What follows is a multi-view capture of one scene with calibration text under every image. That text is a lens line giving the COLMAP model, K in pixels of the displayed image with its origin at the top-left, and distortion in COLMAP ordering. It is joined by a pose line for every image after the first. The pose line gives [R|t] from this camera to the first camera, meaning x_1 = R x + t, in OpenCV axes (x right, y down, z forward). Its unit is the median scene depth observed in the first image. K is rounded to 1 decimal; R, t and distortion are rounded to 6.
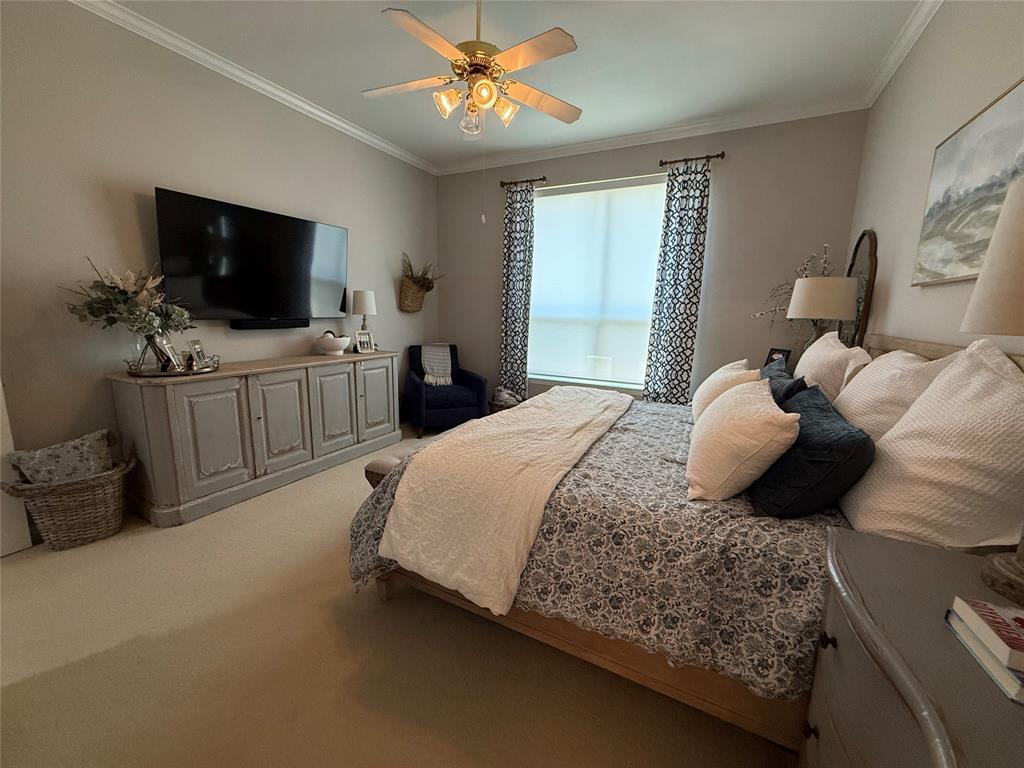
lens RADIAL K [[407.7, 0, 509.6], [0, 407.7, 382.8], [0, 0, 1]] dist [-0.000963, 0.001021]
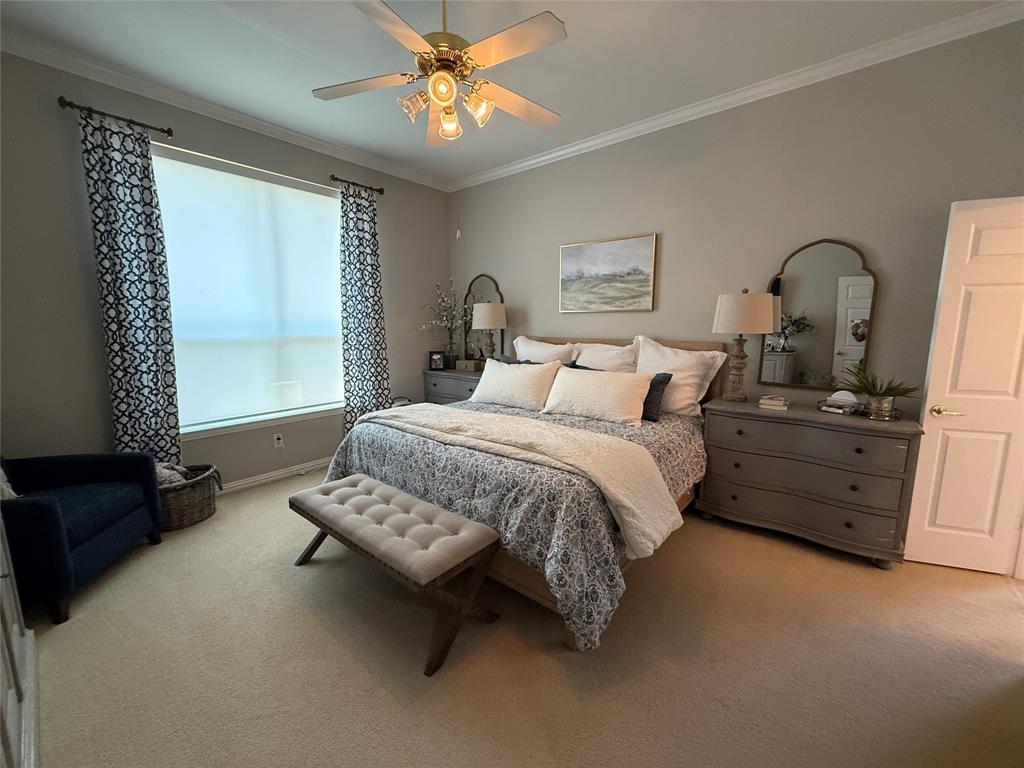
lens RADIAL K [[407.7, 0, 510.4], [0, 407.7, 382.5], [0, 0, 1]] dist [-0.000963, 0.001021]
pose [[0.214212, -0.165315, 0.962696, -0.542358], [0.178137, 0.975658, 0.127903, -0.098279], [-0.960406, 0.144093, 0.238447, 0.400462]]
